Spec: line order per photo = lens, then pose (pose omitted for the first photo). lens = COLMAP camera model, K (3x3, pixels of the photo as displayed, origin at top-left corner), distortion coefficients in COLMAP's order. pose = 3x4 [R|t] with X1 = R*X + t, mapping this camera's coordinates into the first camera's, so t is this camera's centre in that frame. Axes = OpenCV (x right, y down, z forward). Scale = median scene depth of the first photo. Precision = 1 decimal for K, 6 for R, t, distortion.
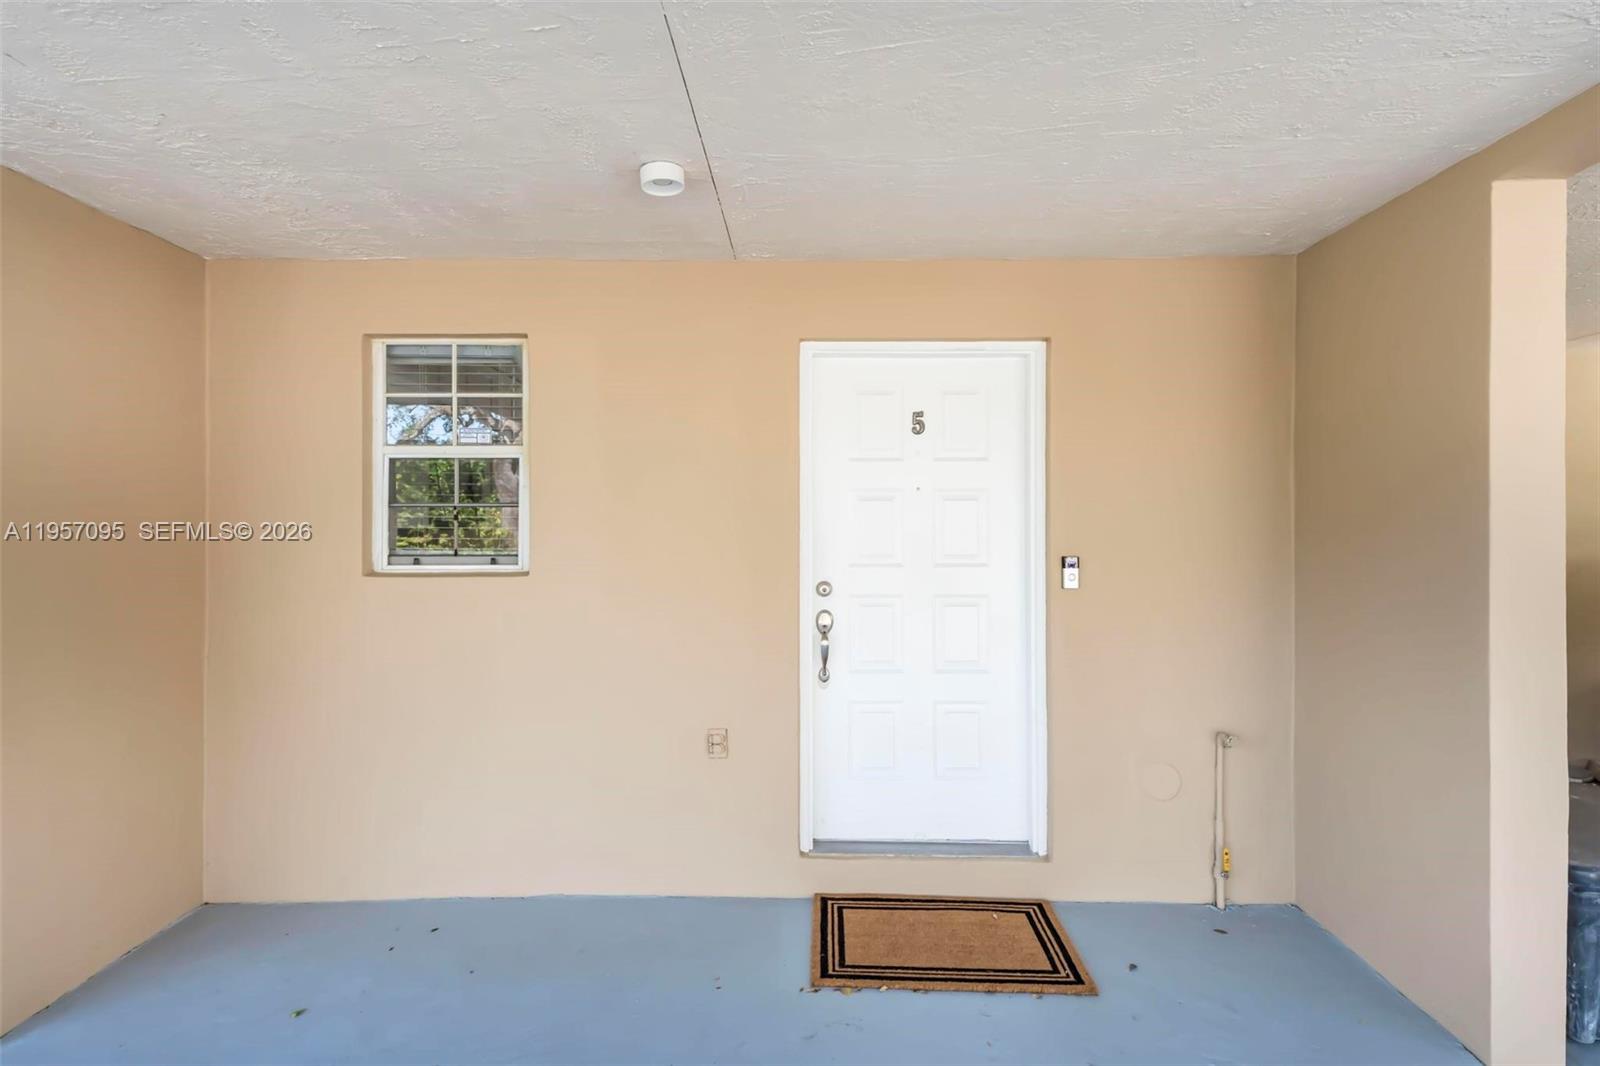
lens RADIAL K [[829.1, 0, 800.0], [0, 829.1, 533.0], [0, 0, 1]] dist [0.042088, -0.017163]
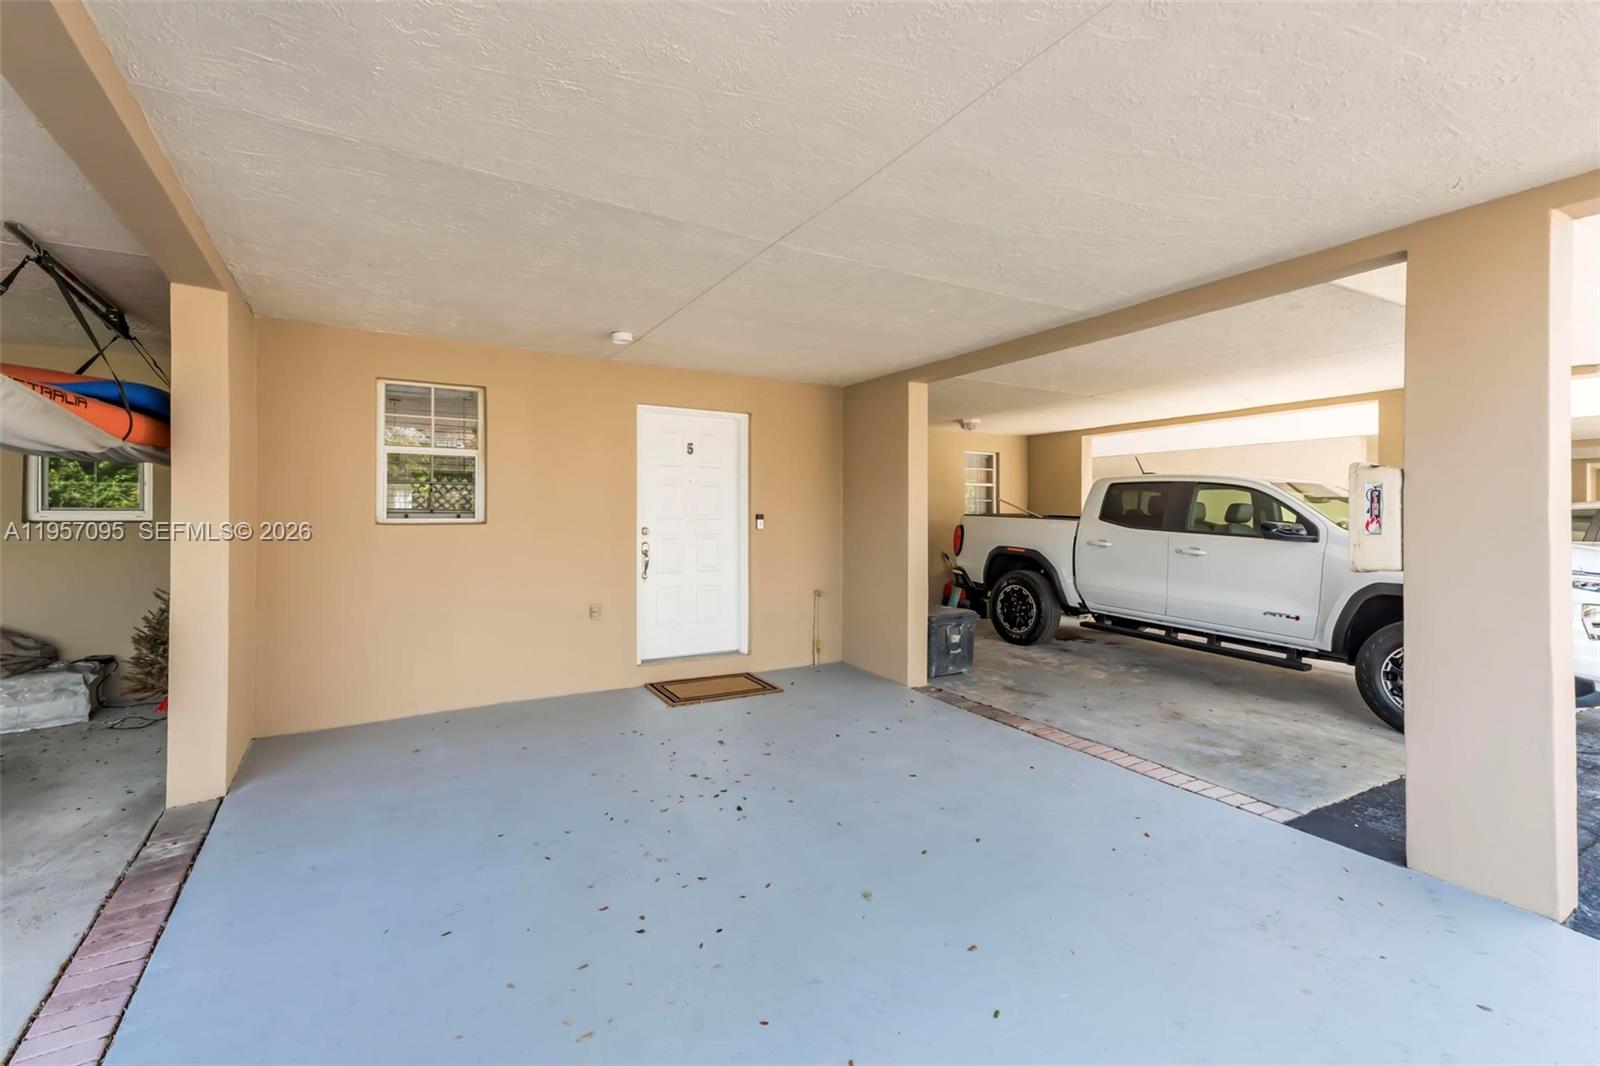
lens RADIAL K [[751.3, 0, 768.0], [0, 751.3, 521.1], [0, 0, 1]] dist [0.034385, -0.000422]
pose [[0.865717, 0.001764, 0.500530, -0.615993], [-0.000989, 0.999998, -0.001815, 0.047579], [-0.500532, 0.001076, 0.865717, -0.685390]]
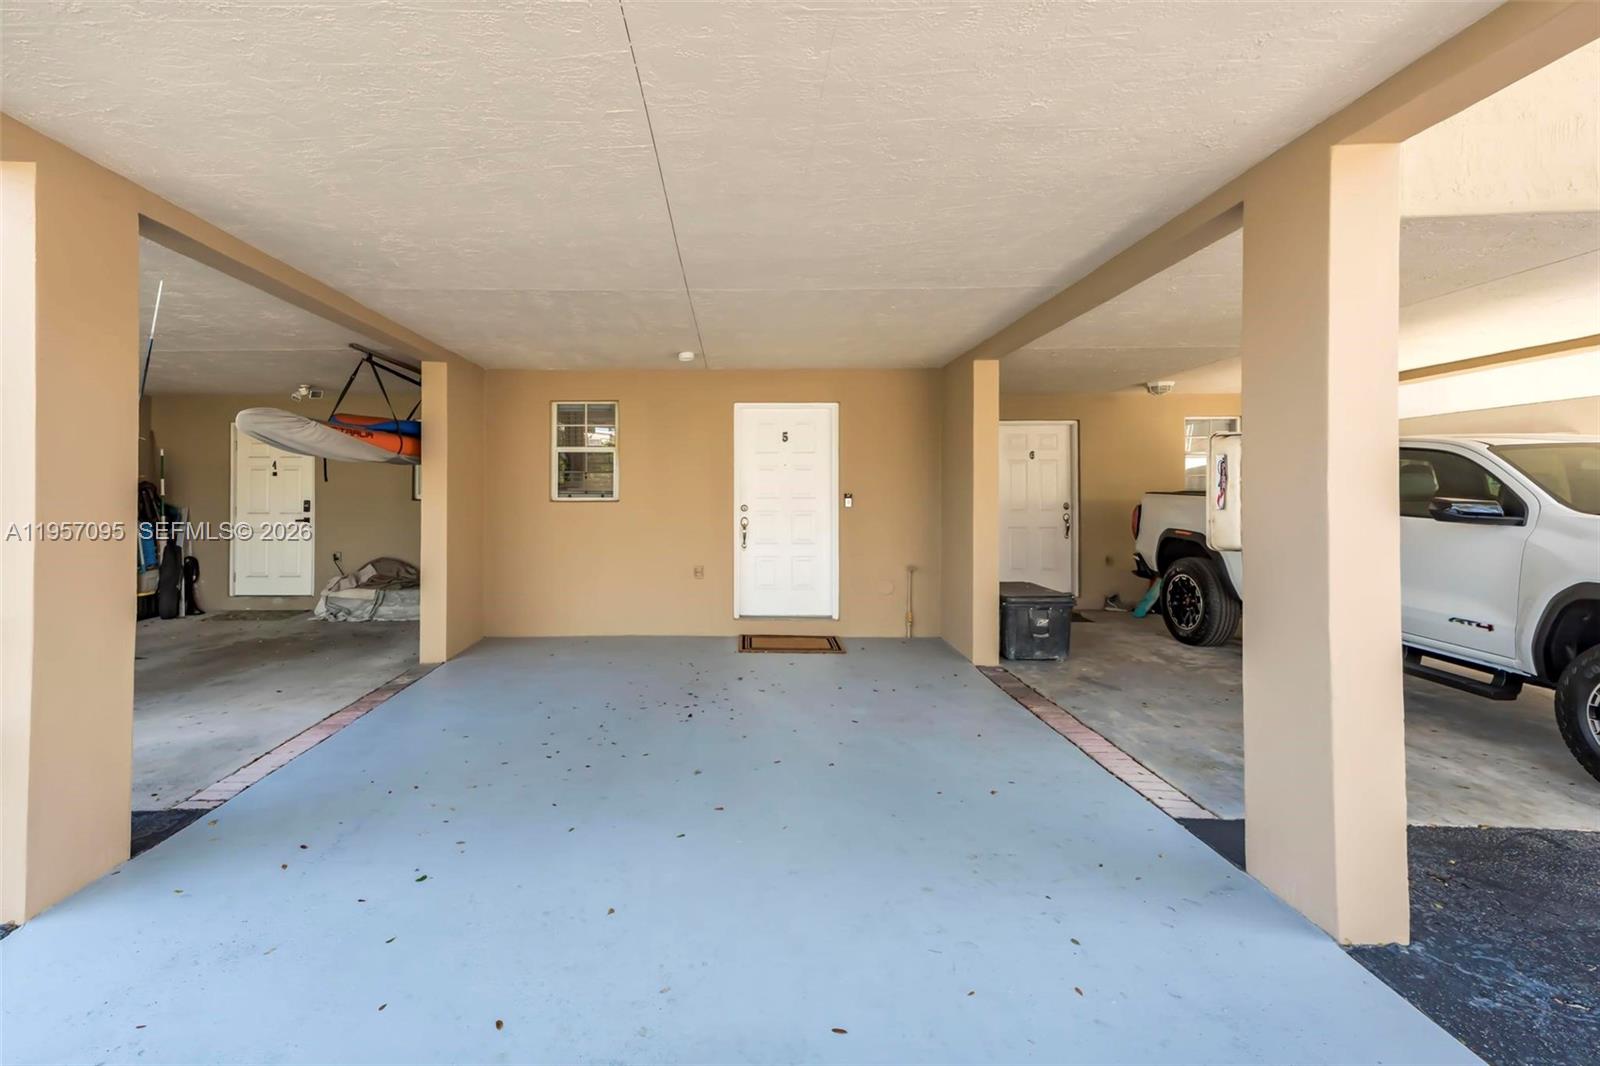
lens RADIAL K [[784.2, 0, 663.8], [0, 784.2, 507.6], [0, 0, 1]] dist [0.039085, -0.000385]
pose [[0.997013, 0.003186, -0.077165, -0.026640], [-0.002826, 0.999985, 0.004768, 0.057415], [0.077179, -0.004535, 0.997007, -1.231410]]
